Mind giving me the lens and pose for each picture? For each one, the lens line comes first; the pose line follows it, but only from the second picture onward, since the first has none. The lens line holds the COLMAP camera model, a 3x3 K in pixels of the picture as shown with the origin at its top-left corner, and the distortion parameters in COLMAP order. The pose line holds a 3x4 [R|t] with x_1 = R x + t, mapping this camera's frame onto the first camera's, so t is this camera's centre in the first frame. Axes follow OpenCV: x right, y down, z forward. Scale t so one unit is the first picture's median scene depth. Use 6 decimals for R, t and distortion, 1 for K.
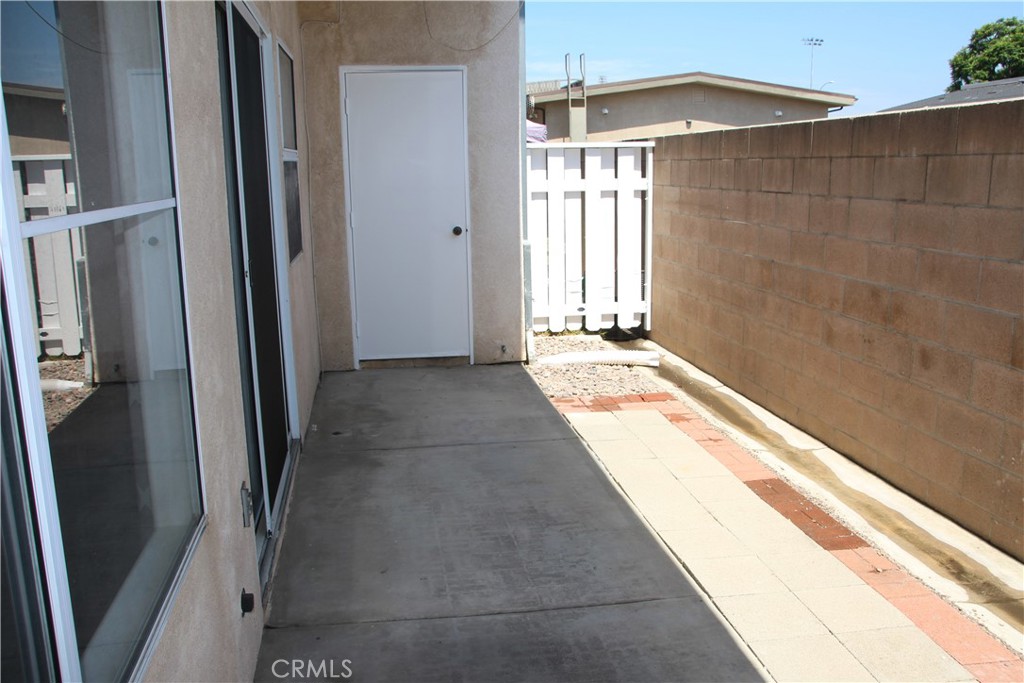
lens RADIAL K [[861.9, 0, 512.0], [0, 861.9, 341.5], [0, 0, 1]] dist [-0.144955, 0.157278]
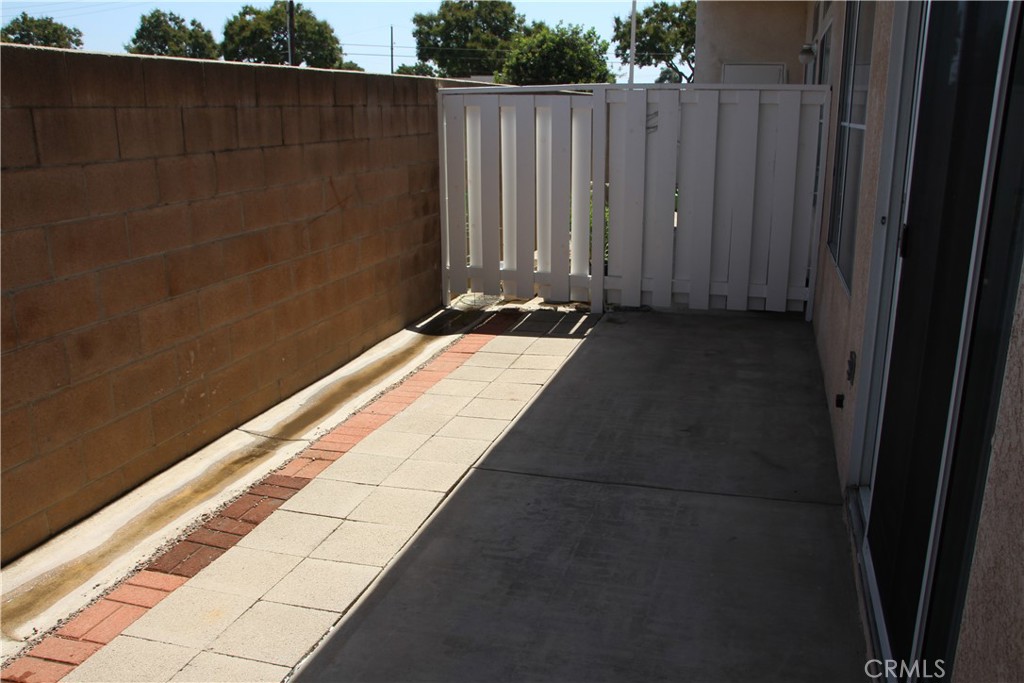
lens RADIAL K [[861.9, 0, 512.0], [0, 861.9, 341.5], [0, 0, 1]] dist [-0.144955, 0.157278]
pose [[-0.895606, -0.095840, 0.434401, -0.290010], [0.108812, 0.899655, 0.422825, -0.322169], [-0.431335, 0.425952, -0.795308, 1.601358]]
